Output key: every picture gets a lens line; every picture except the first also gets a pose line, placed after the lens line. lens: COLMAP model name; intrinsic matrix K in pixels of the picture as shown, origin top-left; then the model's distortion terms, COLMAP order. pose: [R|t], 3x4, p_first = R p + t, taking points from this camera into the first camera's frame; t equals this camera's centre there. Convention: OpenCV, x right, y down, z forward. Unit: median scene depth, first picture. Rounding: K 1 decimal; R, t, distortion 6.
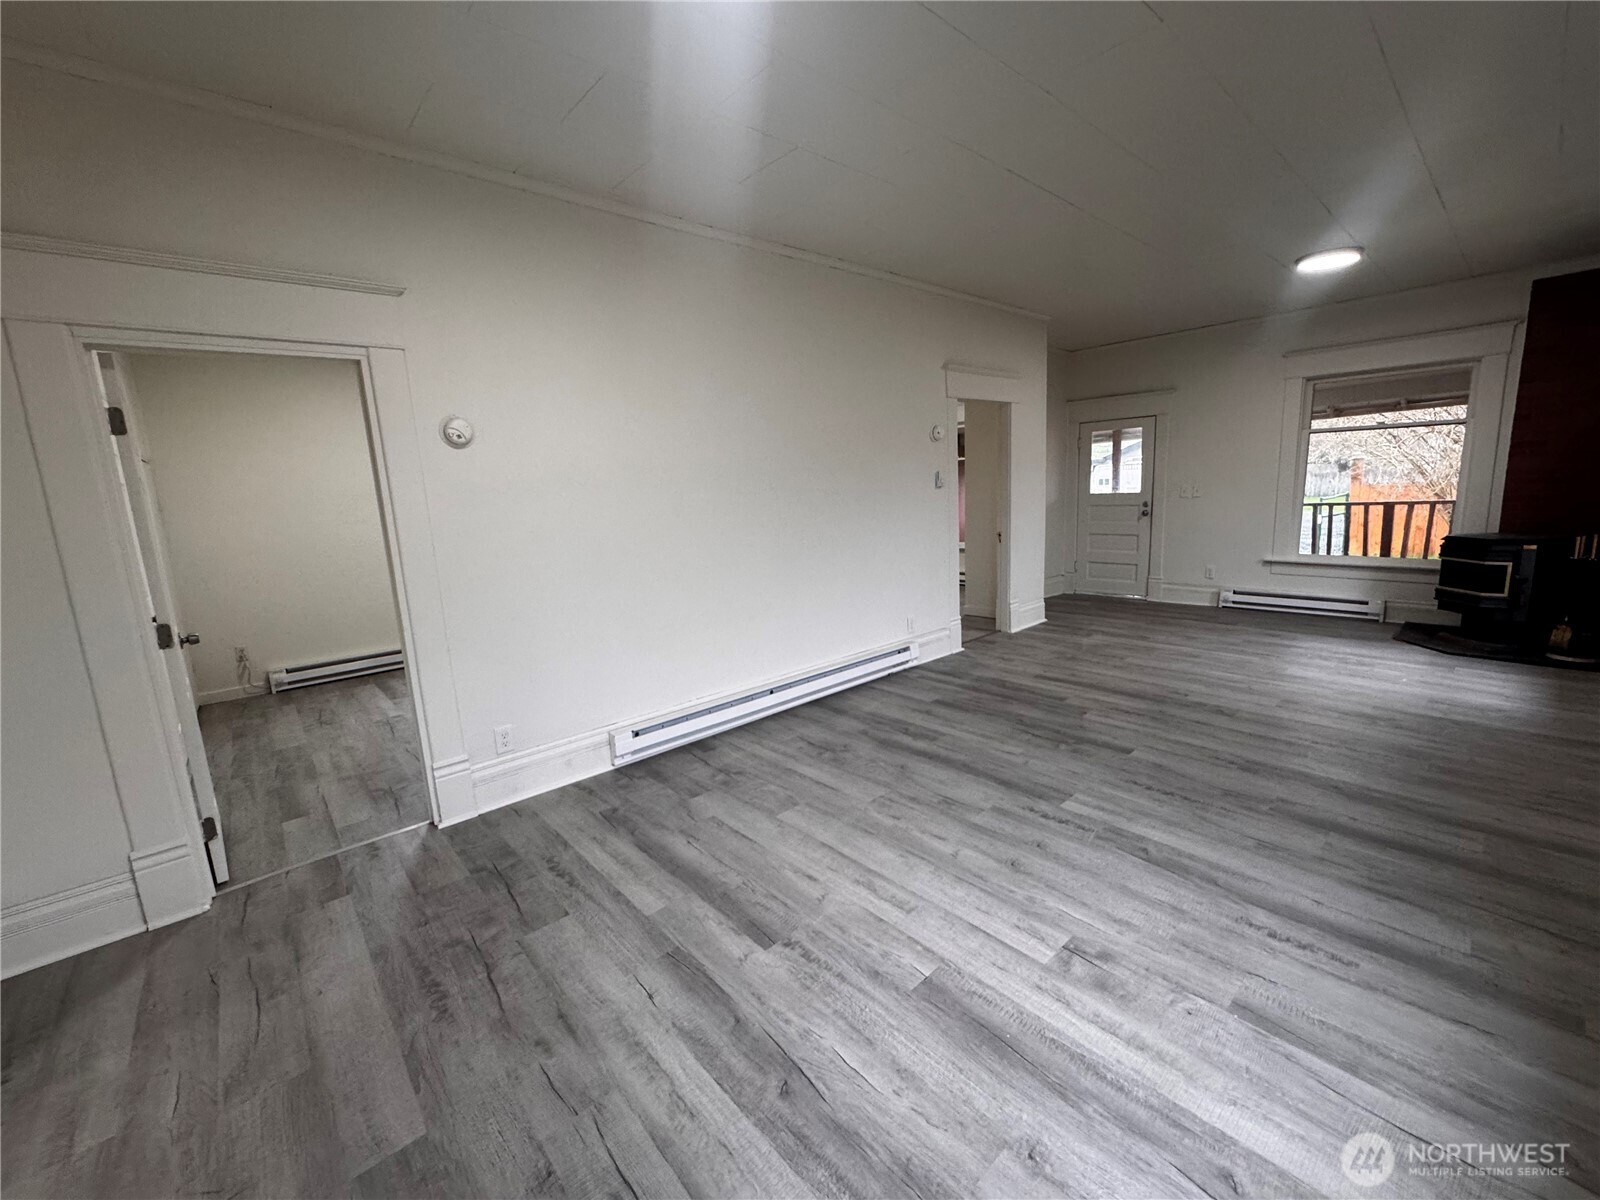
lens RADIAL K [[640.7, 0, 801.2], [0, 640.7, 597.6], [0, 0, 1]] dist [-0.003303, -0.000100]
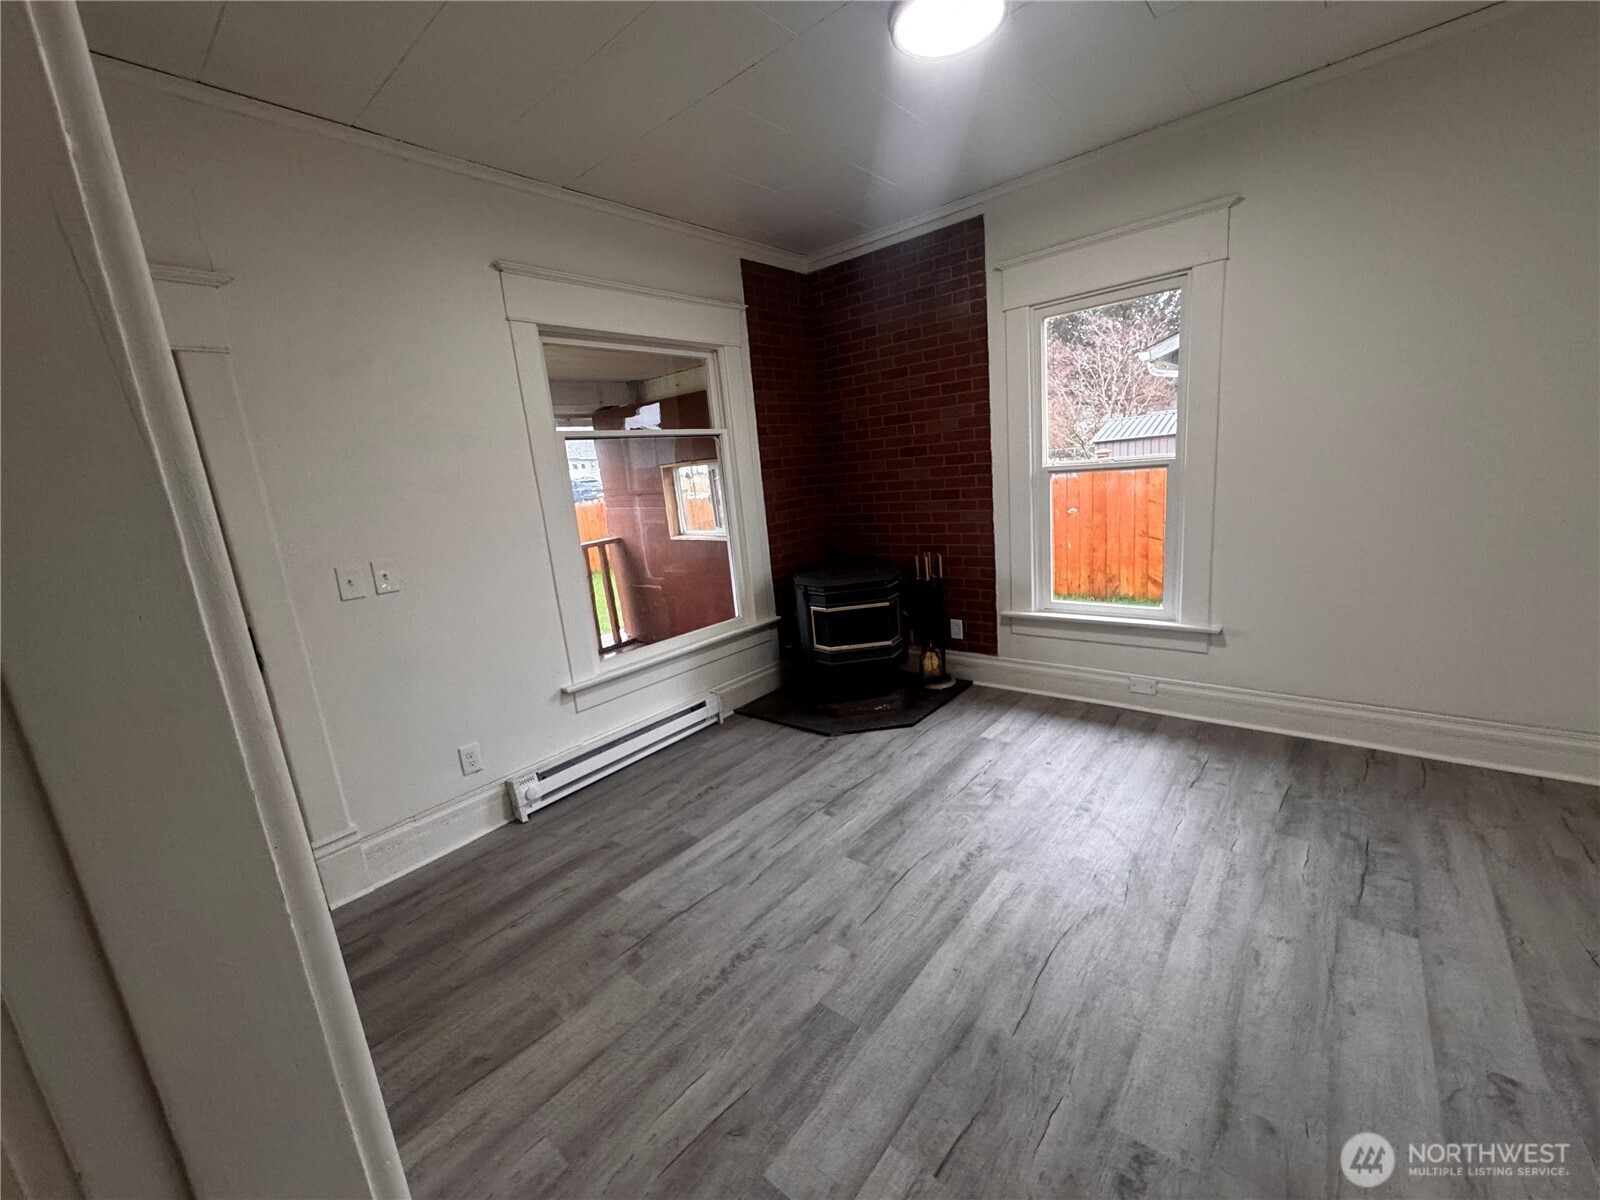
lens RADIAL K [[640.7, 0, 801.2], [0, 640.7, 597.6], [0, 0, 1]] dist [-0.003303, -0.000100]
pose [[-0.138451, -0.143414, 0.979931, 0.480843], [0.263550, 0.948446, 0.176042, -0.350623], [-0.954658, 0.282634, -0.093517, 1.800180]]
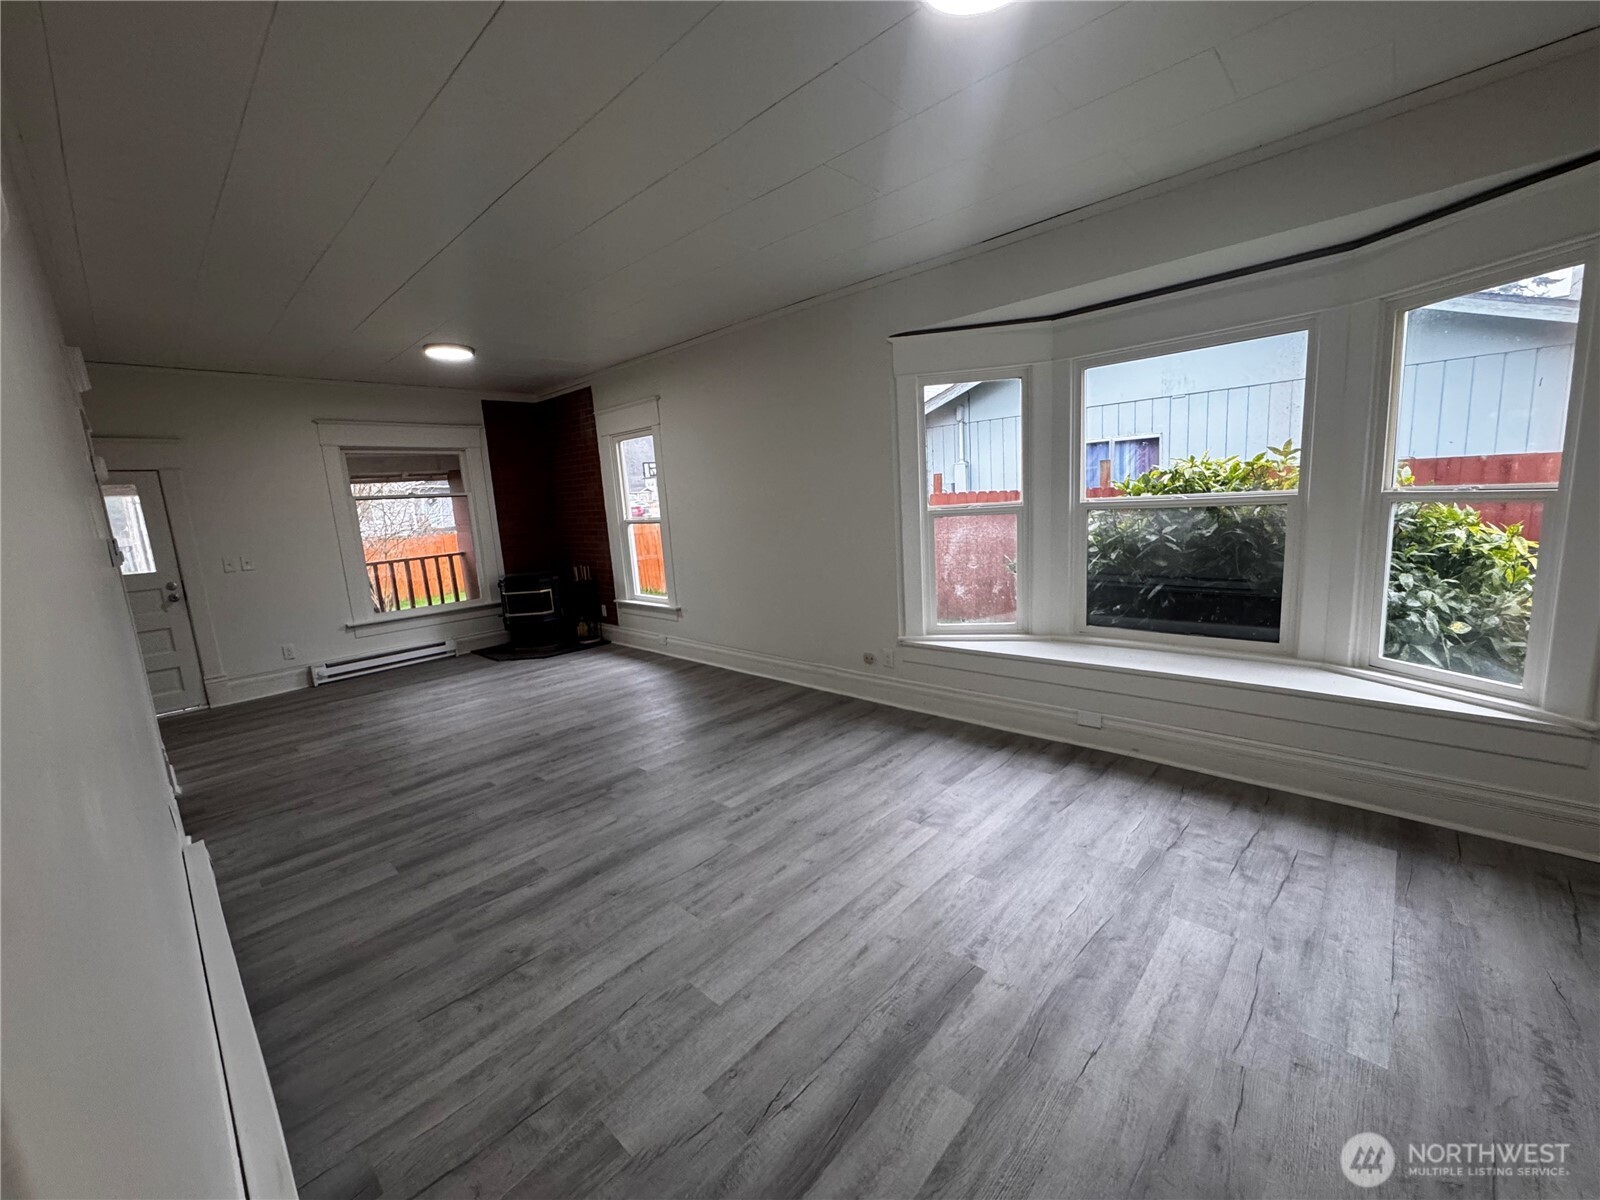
lens RADIAL K [[640.7, 0, 801.2], [0, 640.7, 597.6], [0, 0, 1]] dist [-0.003303, -0.000100]
pose [[-0.086889, -0.110553, 0.990065, -0.629913], [0.233311, 0.963926, 0.128110, -0.135663], [-0.968512, 0.242124, -0.057962, 0.791335]]
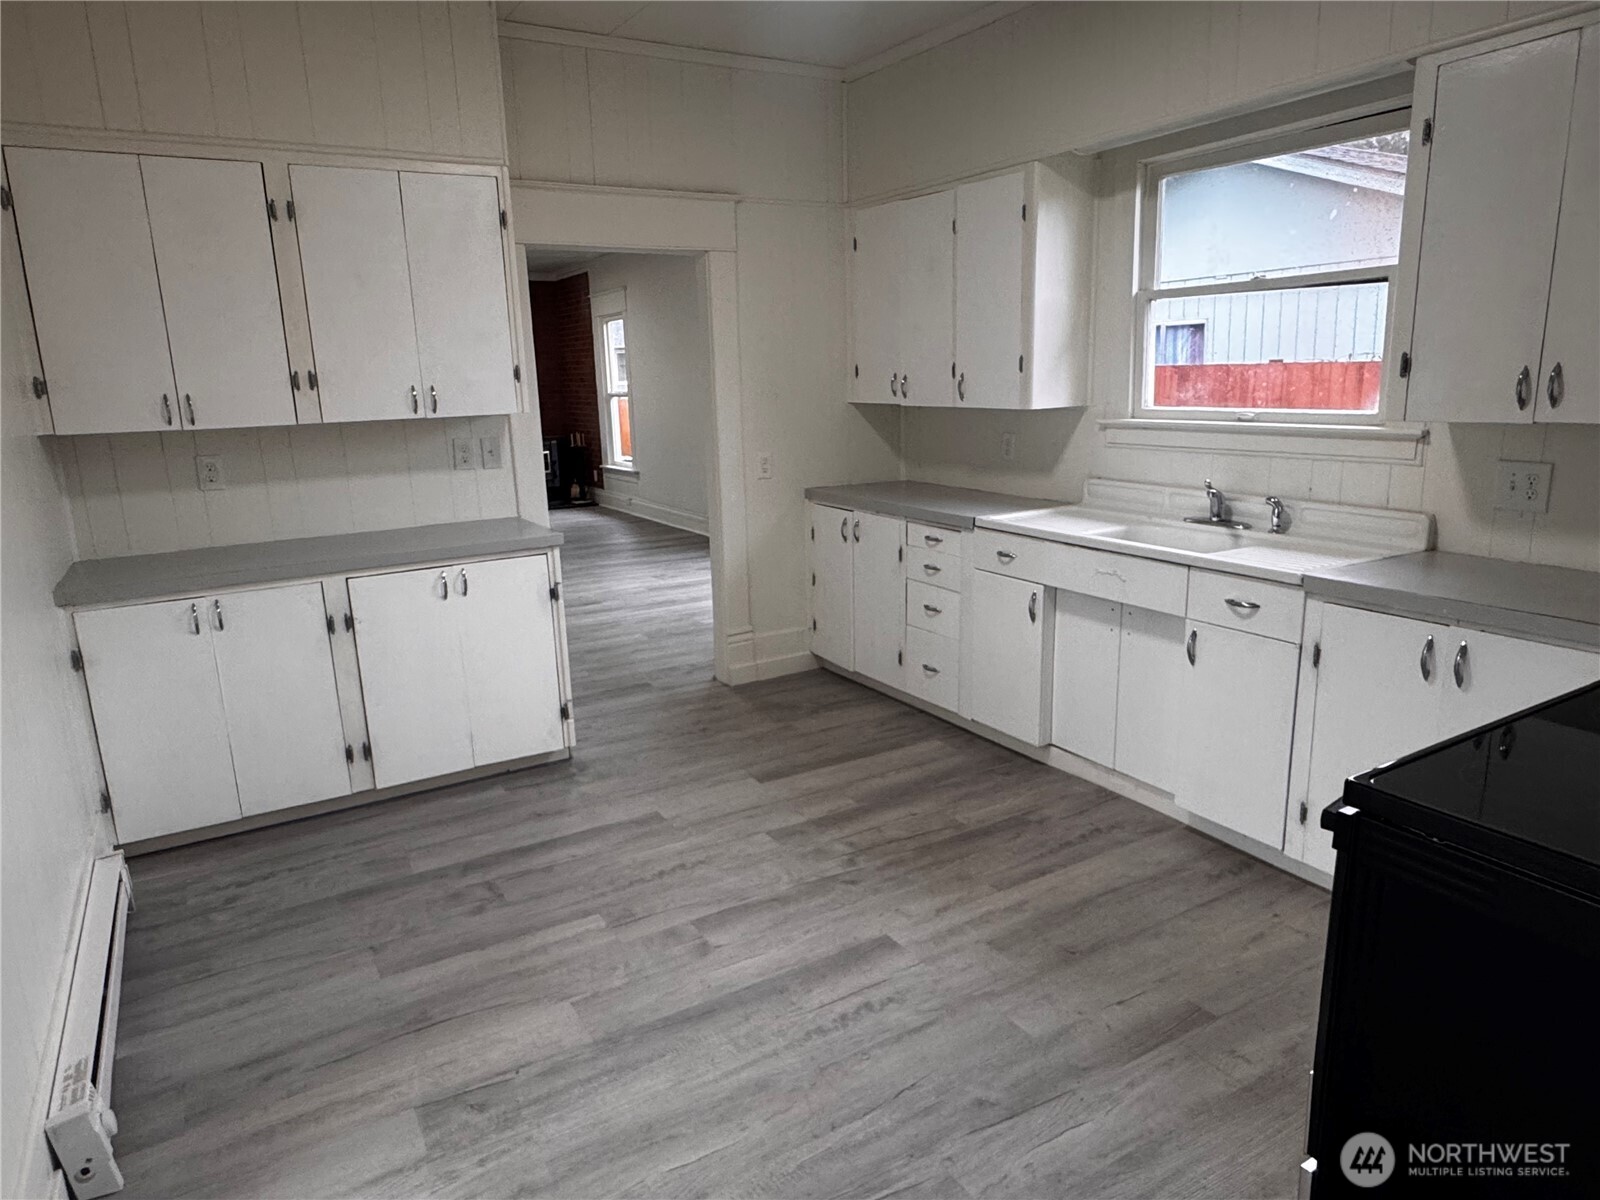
lens RADIAL K [[1020.2, 0, 798.9], [0, 1020.2, 606.2], [0, 0, 1]] dist [-0.003428, -0.001380]
pose [[0.195586, -0.176250, 0.964719, -2.162040], [0.184979, 0.972690, 0.140204, 0.130759], [-0.963083, 0.151030, 0.222847, -0.270088]]
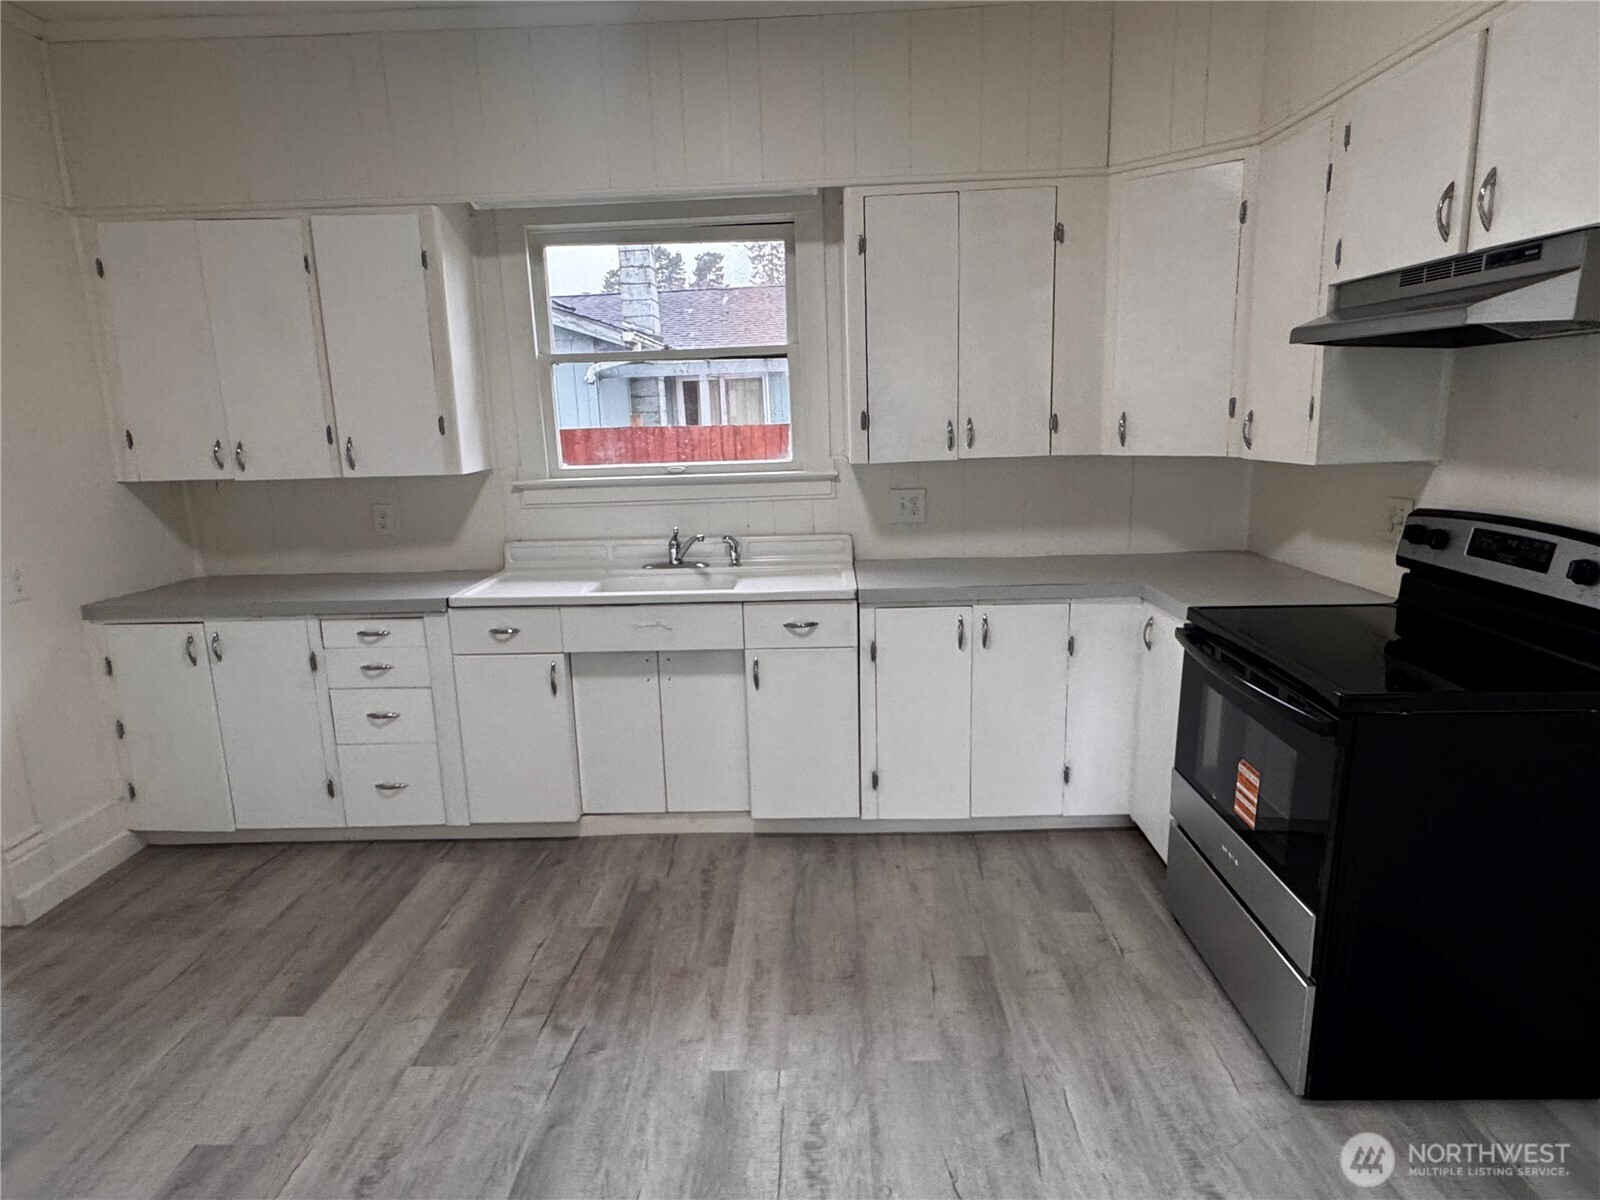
lens RADIAL K [[899.0, 0, 800.0], [0, 899.0, 600.0], [0, 0, 1]] dist [-0.003427, 0.000065]
pose [[-0.727797, -0.065636, 0.682645, -1.807666], [0.184331, 0.940056, 0.286908, 0.028596], [-0.660556, 0.334644, -0.672071, 0.213404]]
